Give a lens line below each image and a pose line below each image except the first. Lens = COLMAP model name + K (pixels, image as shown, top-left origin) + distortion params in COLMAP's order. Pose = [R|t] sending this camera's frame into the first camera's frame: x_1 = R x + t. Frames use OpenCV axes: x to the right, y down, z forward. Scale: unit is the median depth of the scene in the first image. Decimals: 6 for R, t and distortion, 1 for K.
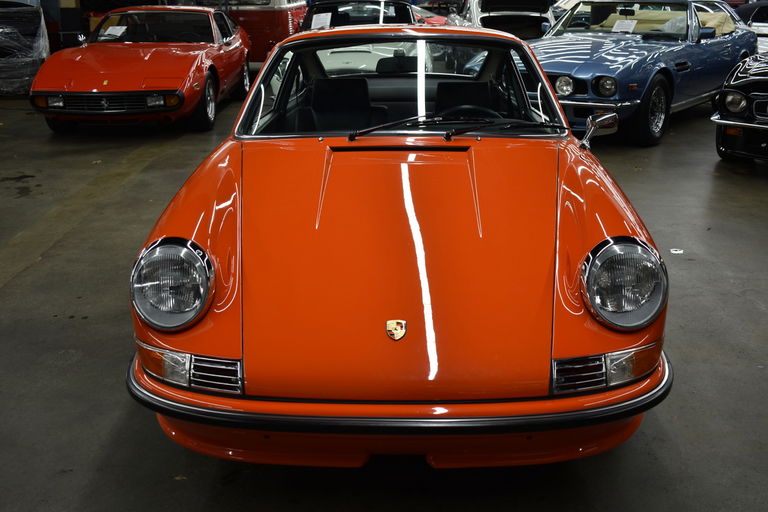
lens RADIAL K [[880.0, 0, 383.1], [0, 880.0, 254.1], [0, 0, 1]] dist [-0.051797, 0.000000]
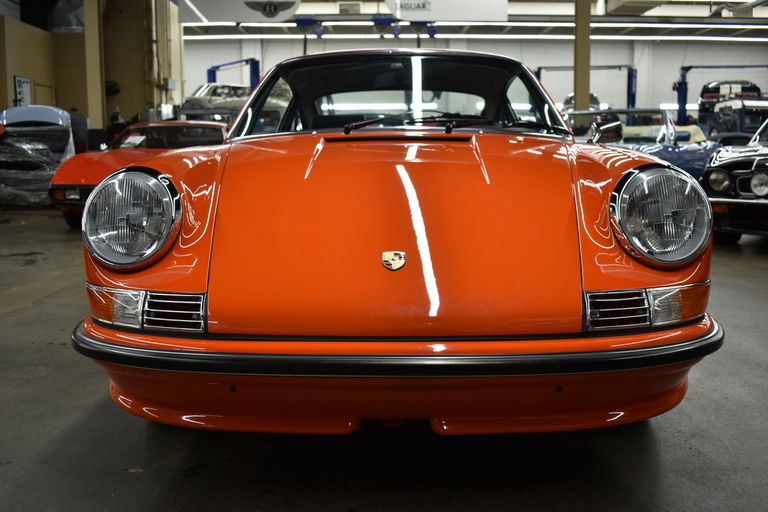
lens RADIAL K [[789.0, 0, 384.2], [0, 789.0, 259.7], [0, 0, 1]] dist [-0.059314, 0.000000]
pose [[0.999991, 0.003469, 0.002434, 0.003224], [-0.003016, 0.986113, -0.166048, 0.162933], [-0.002976, 0.166040, 0.986115, 0.206469]]
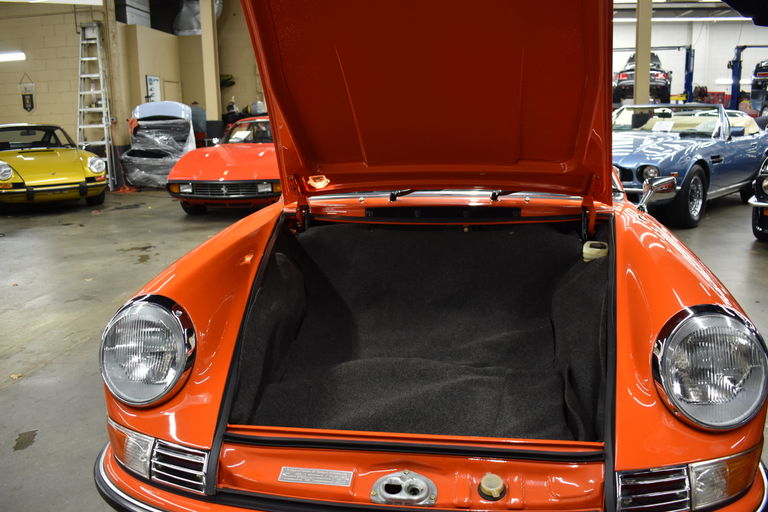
lens RADIAL K [[667.2, 0, 386.4], [0, 667.2, 252.9], [0, 0, 1]] dist [-0.084167, 0.018165]
pose [[0.992791, 0.013323, -0.119114, 0.049890], [-0.024887, 0.995058, -0.096127, -0.002737], [0.117244, 0.098399, 0.988216, 0.319874]]
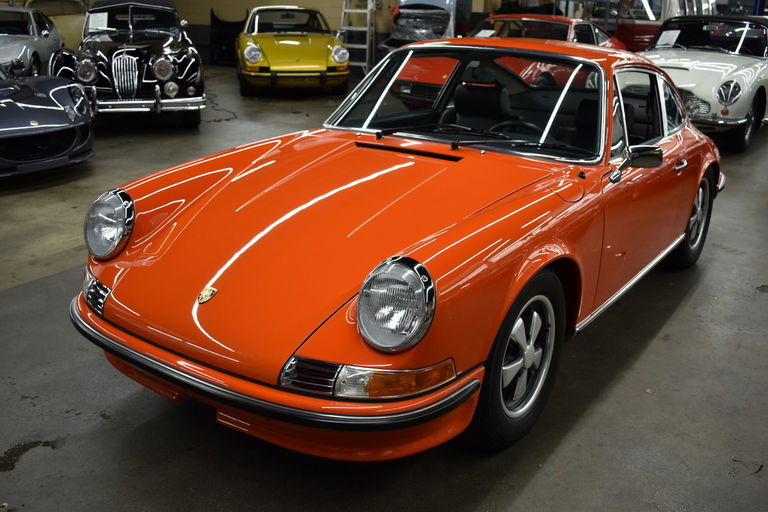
lens RADIAL K [[789.0, 0, 383.0], [0, 789.0, 257.5], [0, 0, 1]] dist [-0.059314, 0.000000]
pose [[0.829529, 0.202075, -0.520623, 0.571087], [-0.190556, 0.978710, 0.076257, -0.065441], [0.524948, 0.035950, 0.850375, 0.191989]]
